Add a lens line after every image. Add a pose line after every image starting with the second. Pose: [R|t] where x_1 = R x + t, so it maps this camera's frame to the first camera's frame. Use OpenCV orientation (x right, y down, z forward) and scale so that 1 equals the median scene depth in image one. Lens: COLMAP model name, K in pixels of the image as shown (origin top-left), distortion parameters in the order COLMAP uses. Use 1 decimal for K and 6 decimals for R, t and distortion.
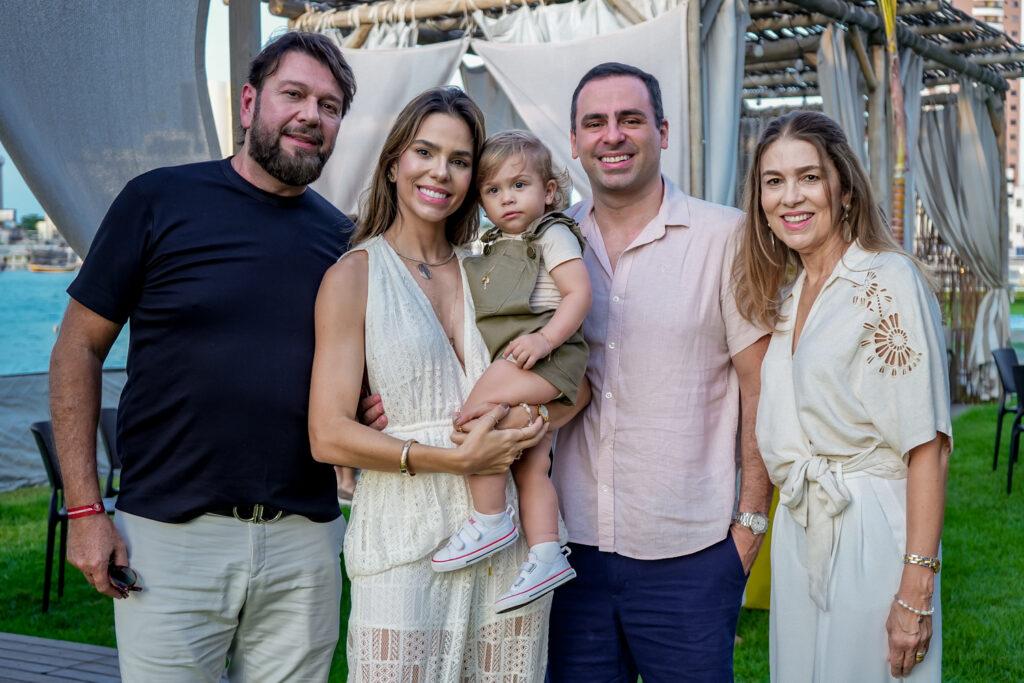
lens RADIAL K [[1438.5, 0, 522.1], [0, 1438.5, 345.6], [0, 0, 1]] dist [0.011808, 0.000000]
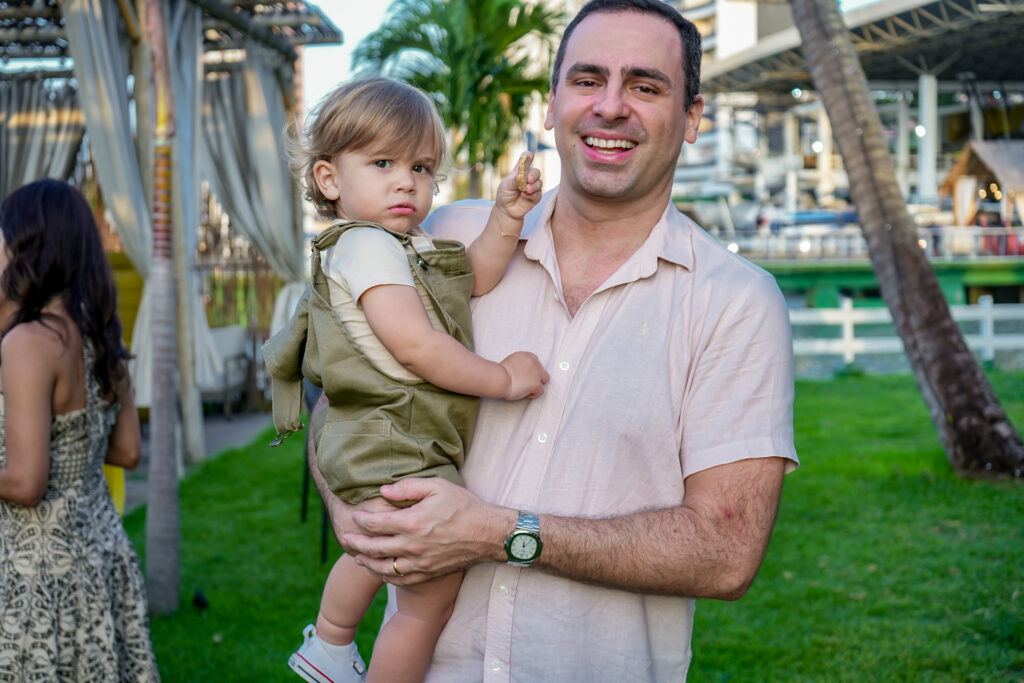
lens RADIAL K [[1438.5, 0, 518.6], [0, 1438.5, 338.4], [0, 0, 1]] dist [0.011808, 0.000000]
pose [[0.889468, -0.033908, 0.455738, 0.071008], [0.034217, 0.999386, 0.007575, -0.016516], [-0.455715, 0.008856, 0.890082, 0.225268]]
